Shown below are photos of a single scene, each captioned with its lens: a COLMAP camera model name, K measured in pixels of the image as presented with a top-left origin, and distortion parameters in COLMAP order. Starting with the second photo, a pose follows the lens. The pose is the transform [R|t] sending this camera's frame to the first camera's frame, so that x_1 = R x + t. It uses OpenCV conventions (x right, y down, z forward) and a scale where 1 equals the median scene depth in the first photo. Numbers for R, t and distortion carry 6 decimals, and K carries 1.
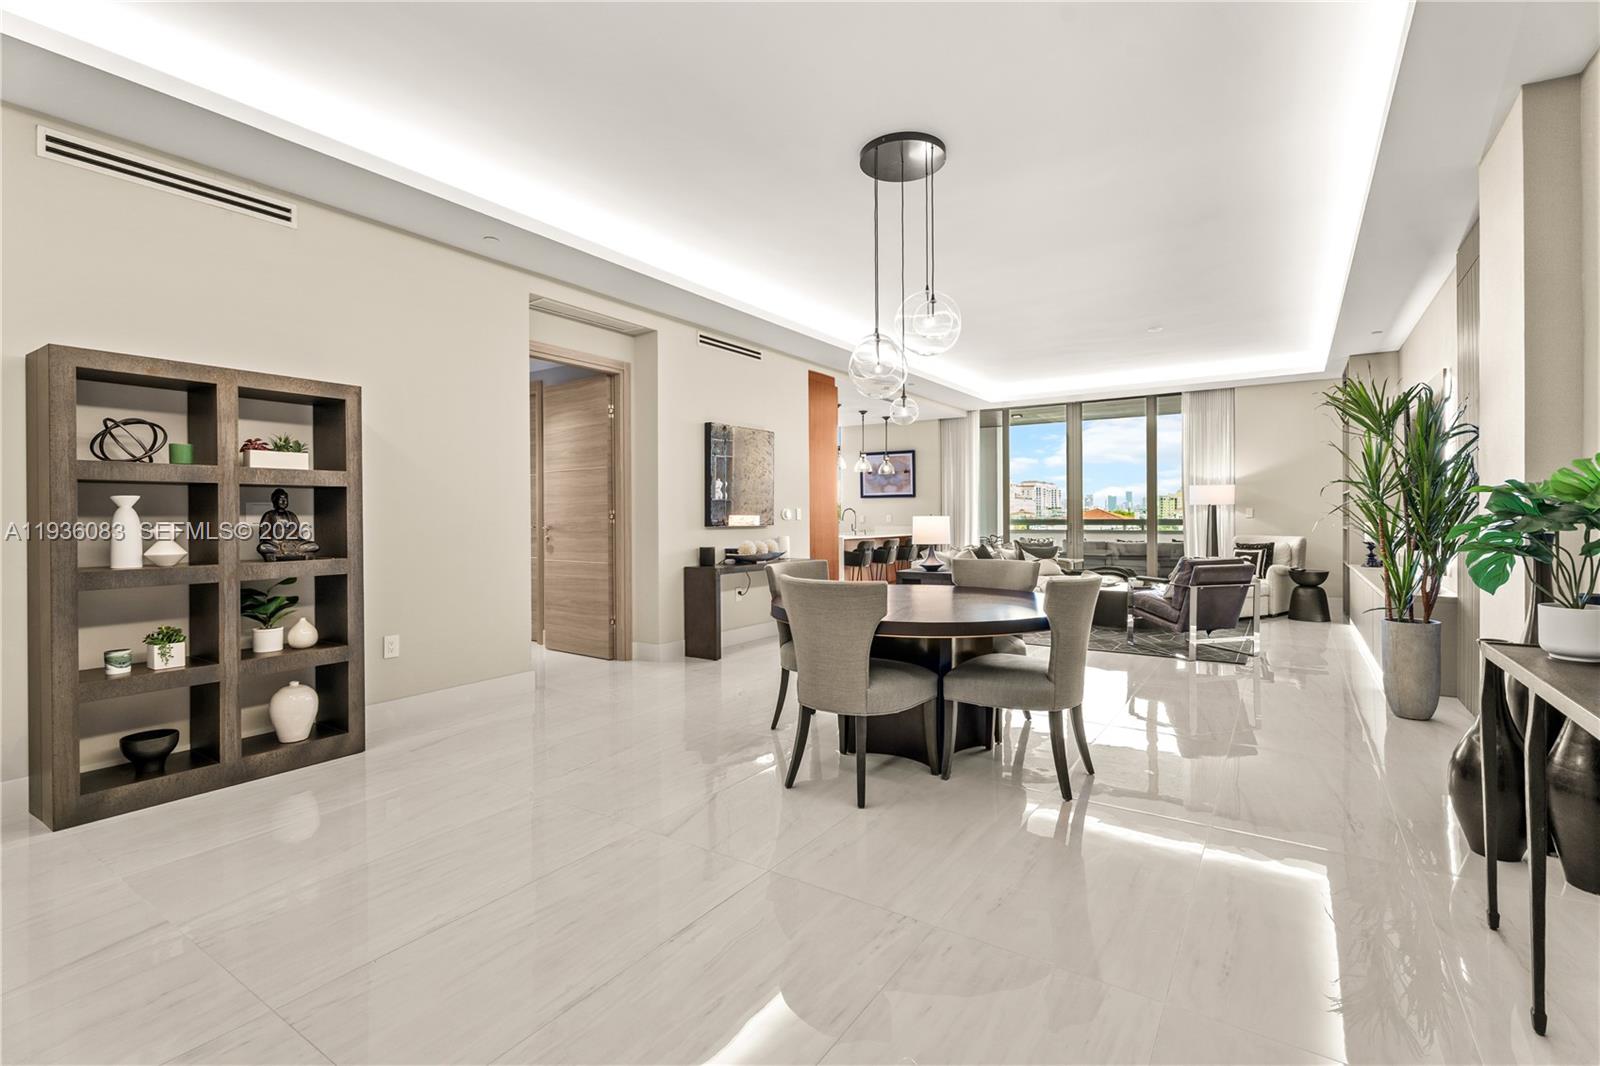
lens RADIAL K [[716.9, 0, 811.5], [0, 716.9, 520.4], [0, 0, 1]] dist [0.003654, -0.002798]
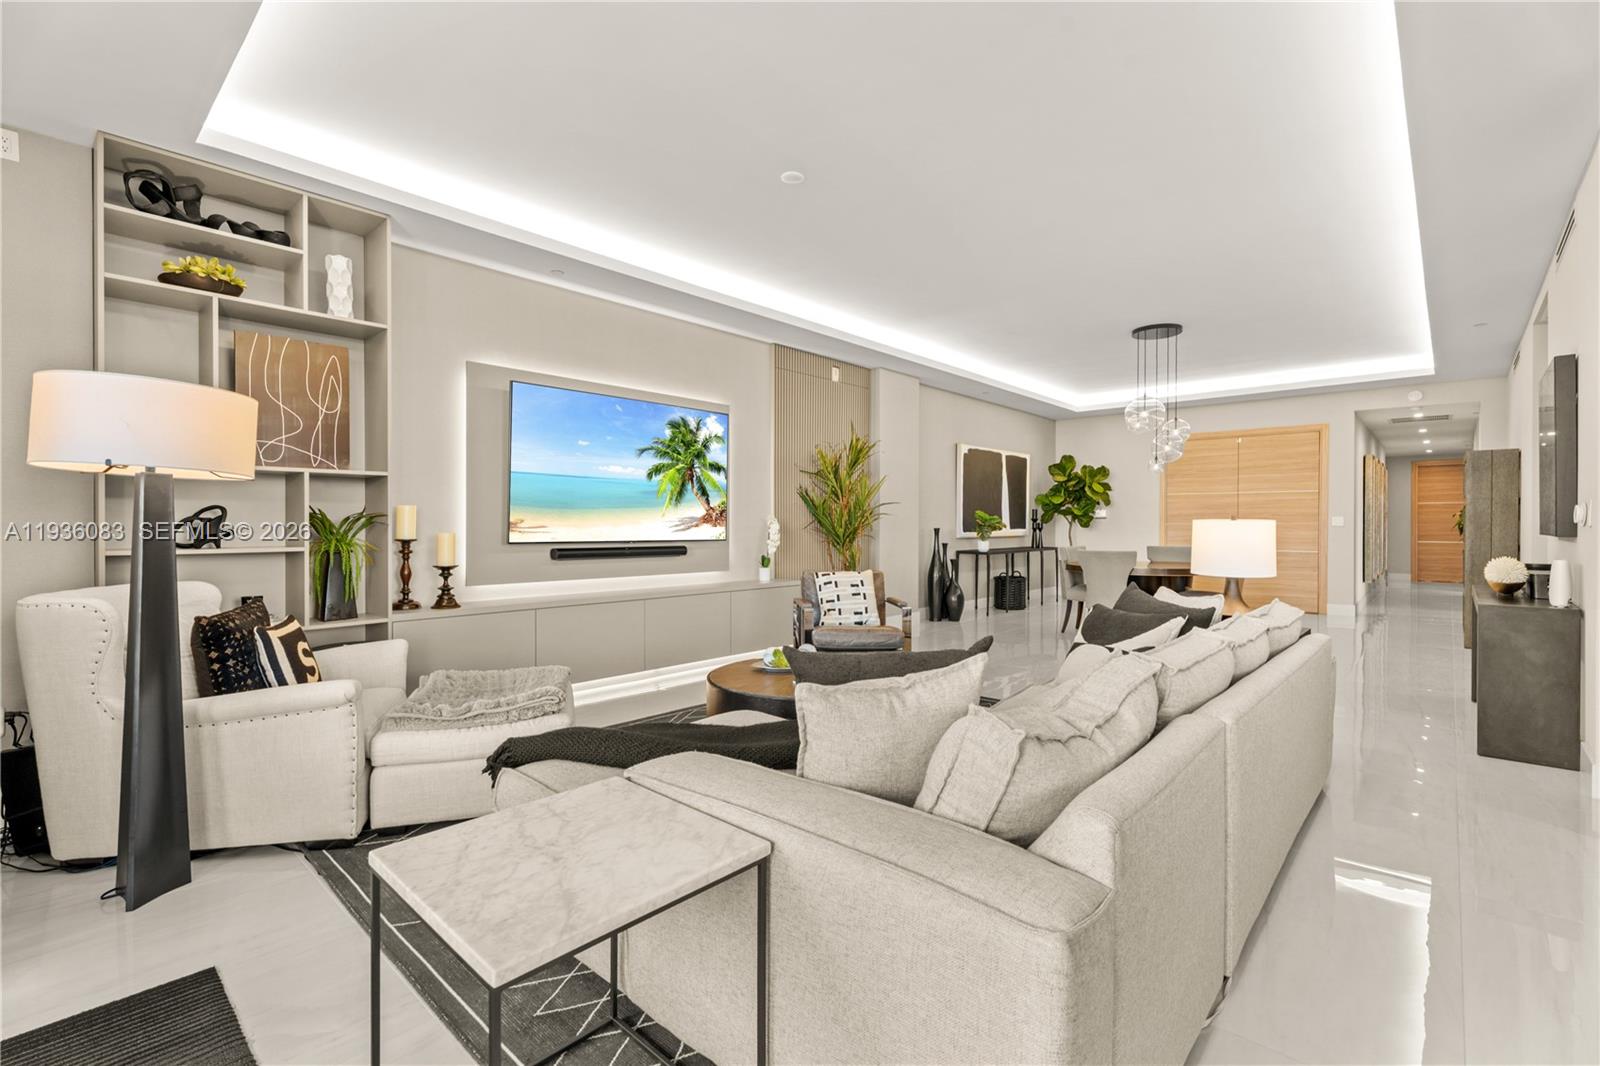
lens RADIAL K [[716.9, 0, 805.4], [0, 716.9, 510.9], [0, 0, 1]] dist [0.003654, -0.002798]
pose [[-0.986862, 0.007829, 0.161375, 0.342591], [0.005251, 0.999852, -0.016397, -0.004202], [-0.161479, -0.015334, -0.986757, 1.366840]]
